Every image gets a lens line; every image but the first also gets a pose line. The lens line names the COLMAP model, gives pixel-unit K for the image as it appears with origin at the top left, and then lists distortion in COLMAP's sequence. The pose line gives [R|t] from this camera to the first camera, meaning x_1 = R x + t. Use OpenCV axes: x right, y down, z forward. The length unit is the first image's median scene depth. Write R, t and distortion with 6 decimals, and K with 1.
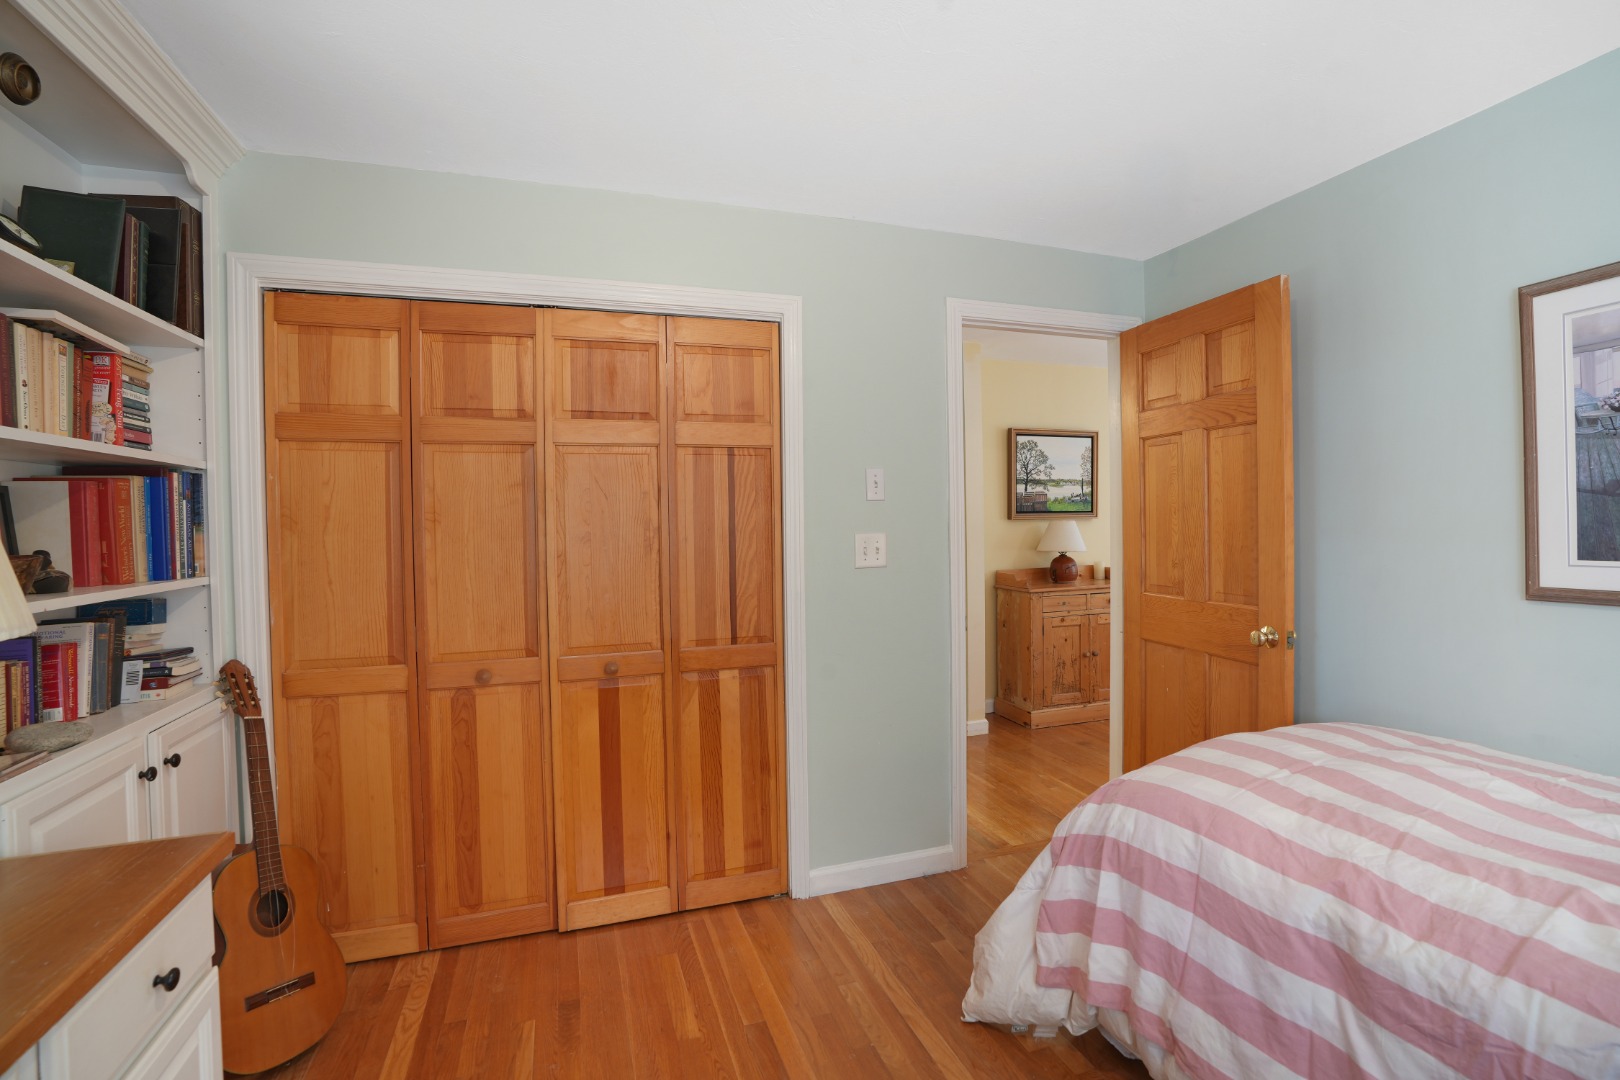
lens RADIAL K [[765.9, 0, 802.0], [0, 765.9, 530.2], [0, 0, 1]] dist [-0.072171, 0.037006]
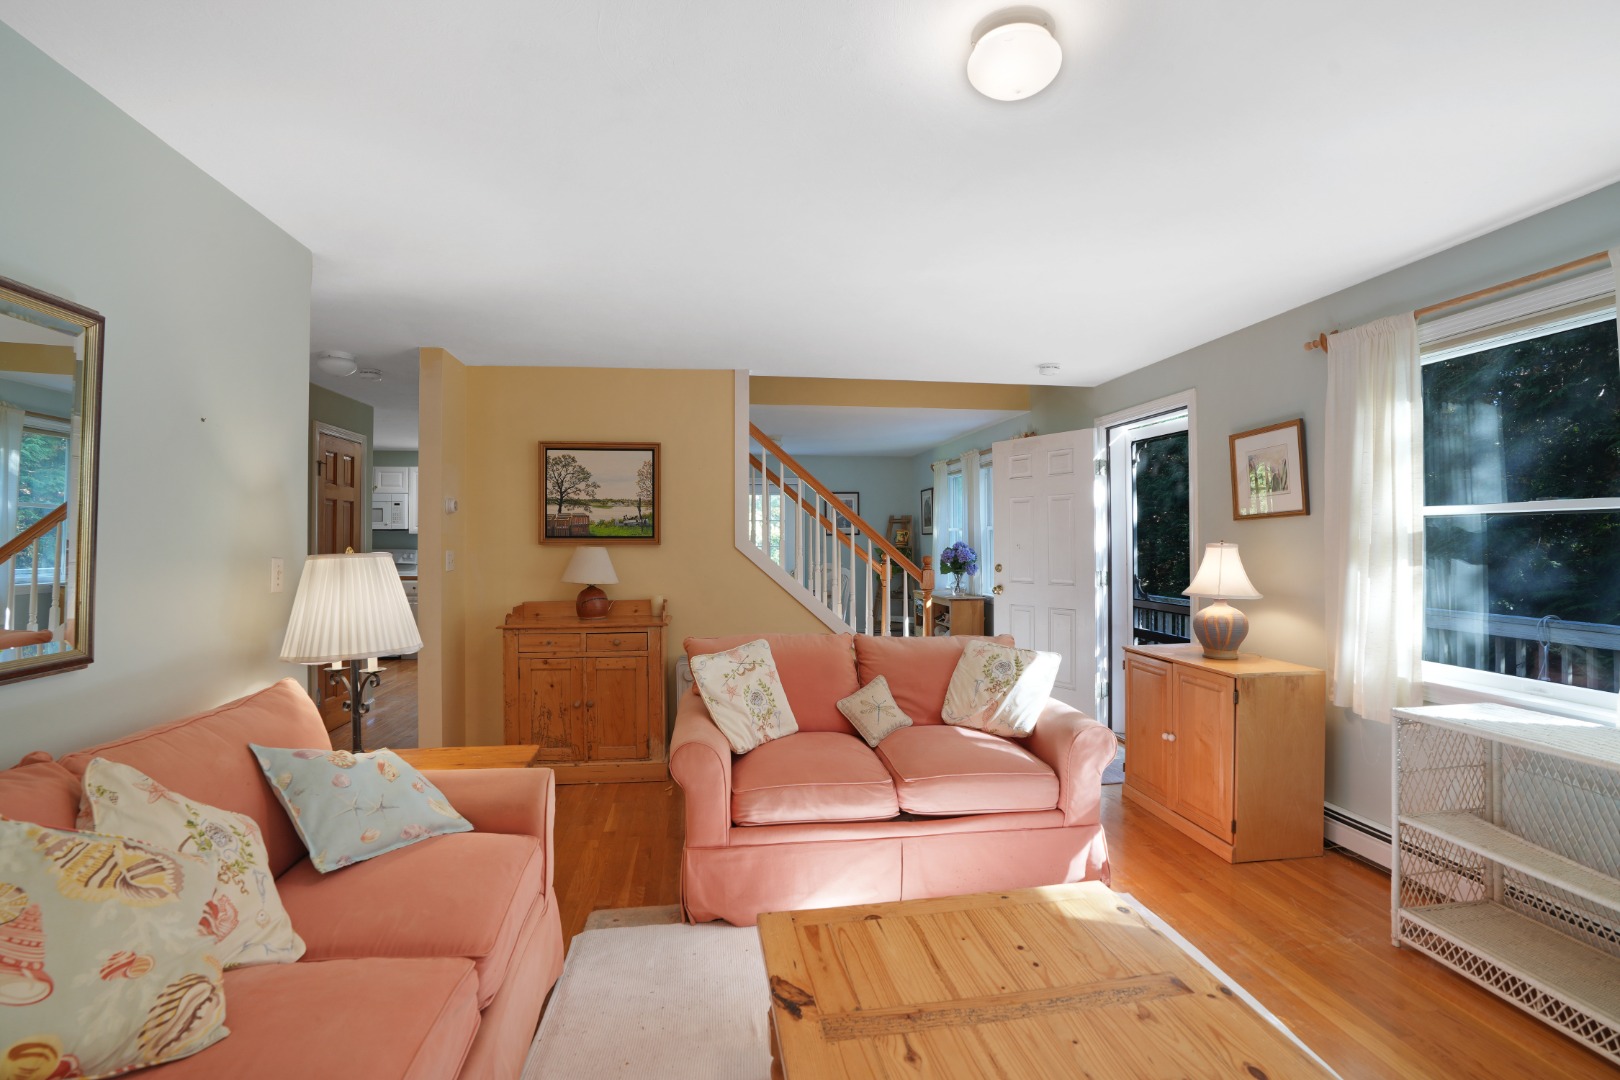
lens RADIAL K [[765.9, 0, 802.0], [0, 765.9, 530.2], [0, 0, 1]] dist [-0.072171, 0.037006]
pose [[0.981987, 0.010347, -0.188667, 0.729986], [-0.015217, 0.999587, -0.024384, -0.013869], [0.188337, 0.026816, 0.981738, 0.189620]]
